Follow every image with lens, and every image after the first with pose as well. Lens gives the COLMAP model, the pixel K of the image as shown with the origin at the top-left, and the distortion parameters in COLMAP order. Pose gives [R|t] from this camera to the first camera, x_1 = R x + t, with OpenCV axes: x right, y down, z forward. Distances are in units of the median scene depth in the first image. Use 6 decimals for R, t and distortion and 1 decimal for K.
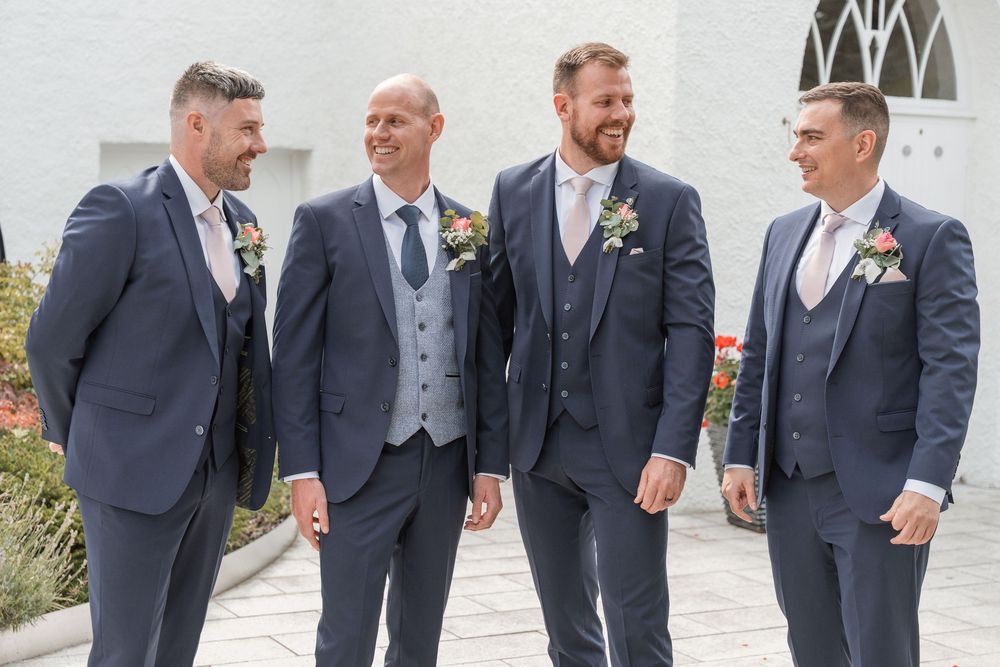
lens RADIAL K [[1720.3, 0, 500.8], [0, 1720.3, 334.5], [0, 0, 1]] dist [0.048707, 0.000000]
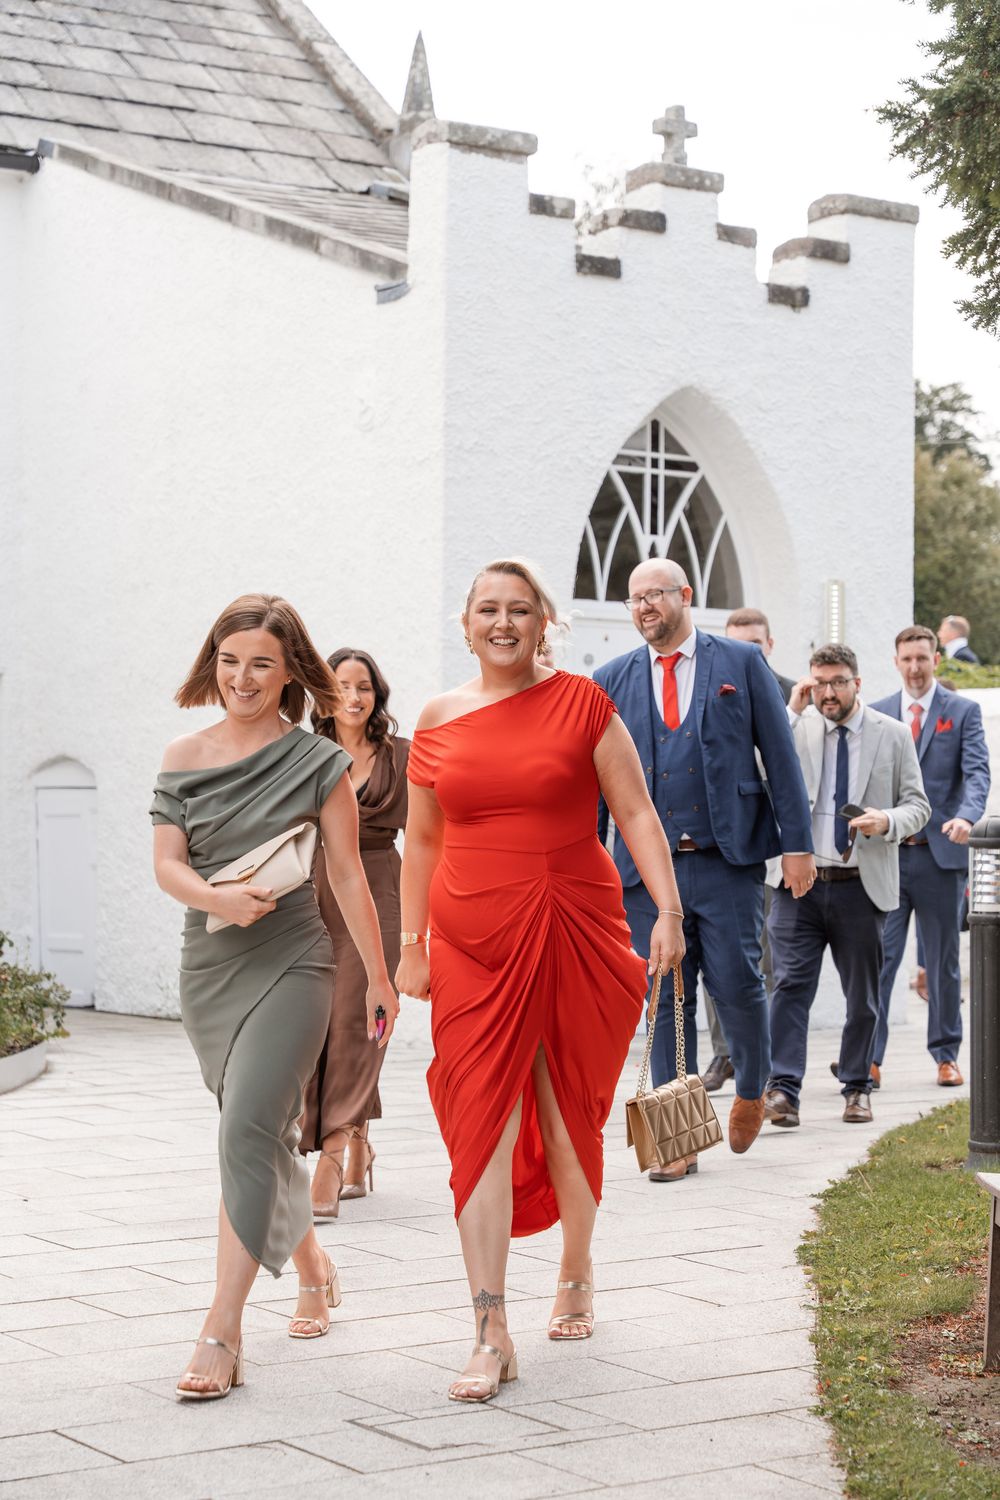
lens RADIAL K [[2963.0, 0, 500.1], [0, 2963.0, 750.1], [0, 0, 1]] dist [-0.025064, 0.000000]
pose [[0.992541, -0.003731, 0.121856, -0.061763], [0.015884, 0.994969, -0.098916, 0.096845], [-0.120874, 0.100114, 0.987607, -0.562919]]
